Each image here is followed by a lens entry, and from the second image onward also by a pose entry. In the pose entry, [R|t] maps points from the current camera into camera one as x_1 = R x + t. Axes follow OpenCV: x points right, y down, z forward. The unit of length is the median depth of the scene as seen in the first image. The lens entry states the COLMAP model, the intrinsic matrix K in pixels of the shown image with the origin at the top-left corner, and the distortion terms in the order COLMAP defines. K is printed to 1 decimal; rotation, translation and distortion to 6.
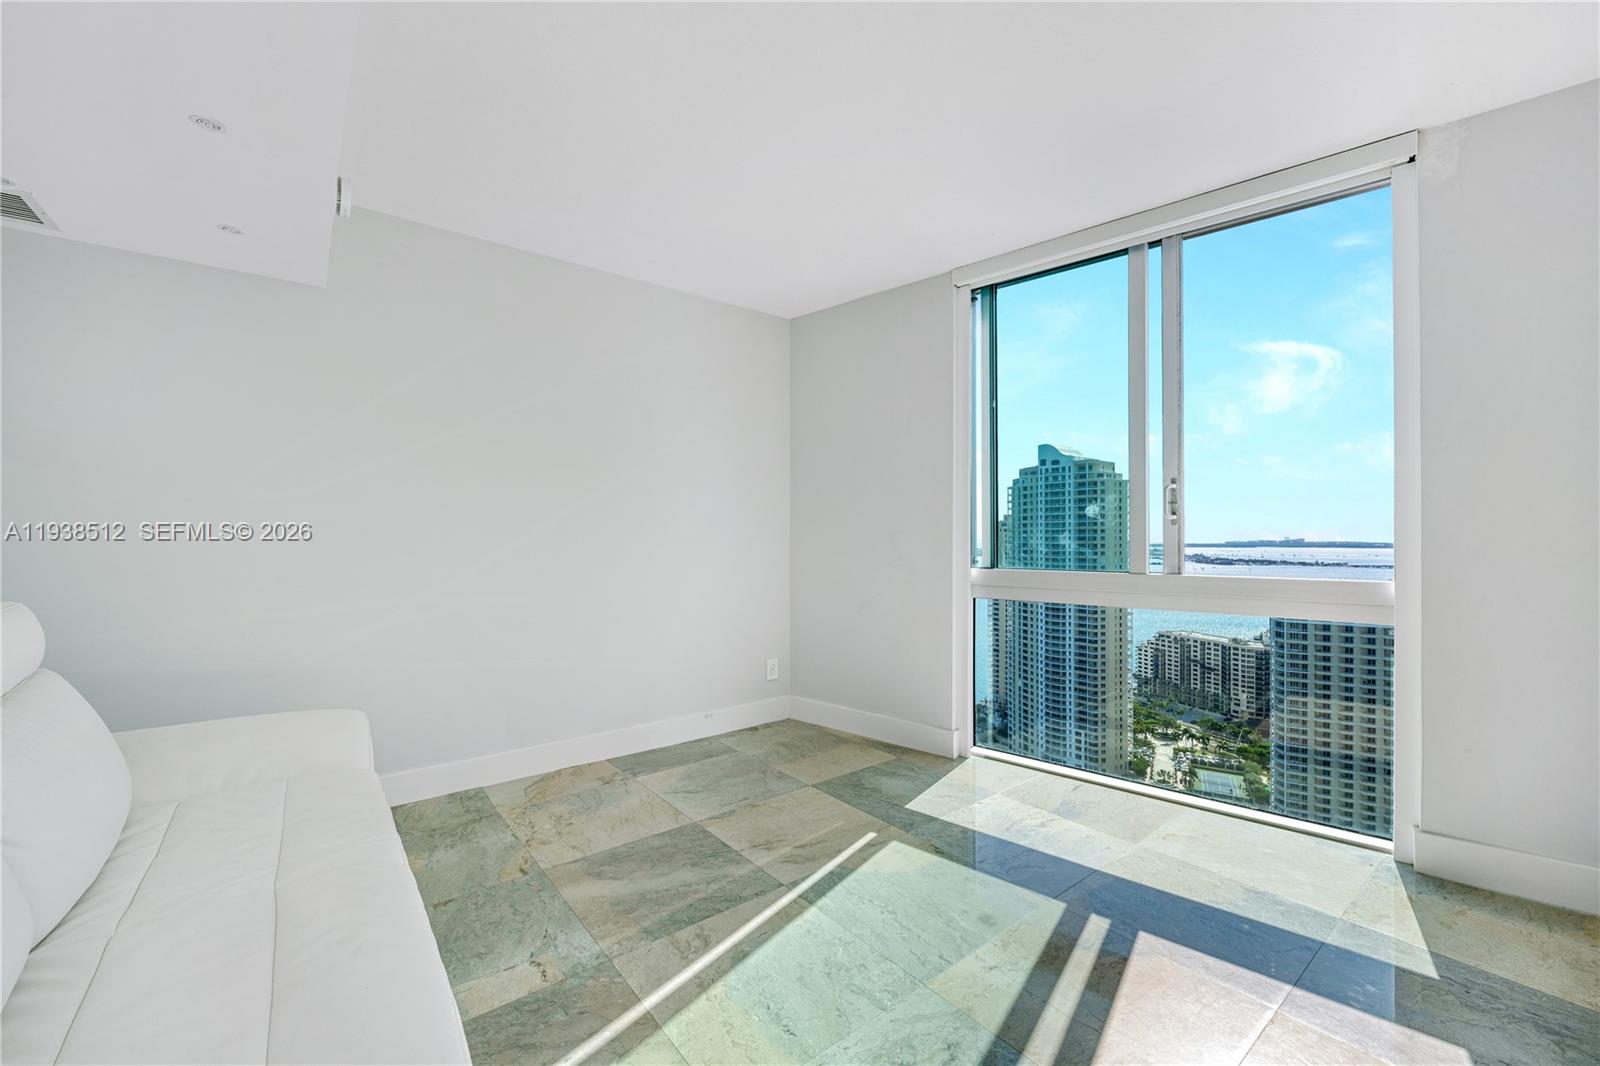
lens RADIAL K [[643.8, 0, 794.3], [0, 643.8, 535.5], [0, 0, 1]] dist [-0.005280, 0.000377]
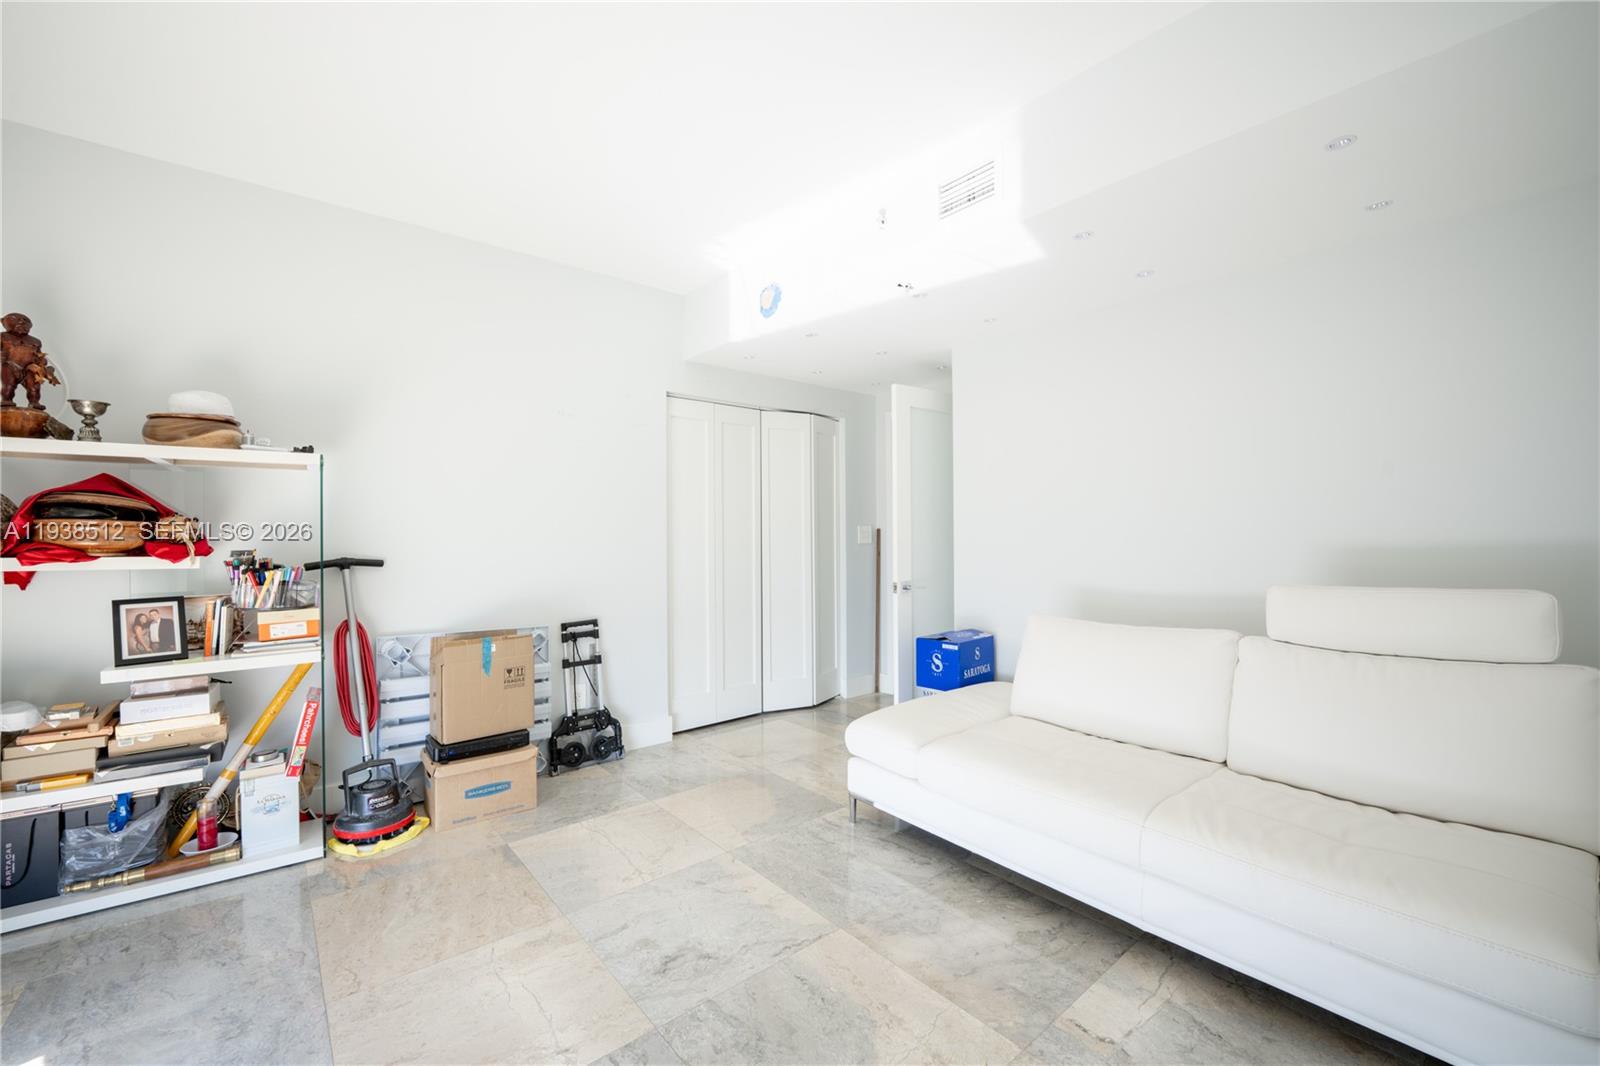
lens RADIAL K [[643.8, 0, 798.8], [0, 643.8, 534.9], [0, 0, 1]] dist [-0.005280, 0.000377]
pose [[-0.999391, 0.003231, -0.034746, 0.008686], [0.003262, 0.999994, -0.000842, -0.000328], [0.034743, -0.000955, -0.999396, 0.573393]]
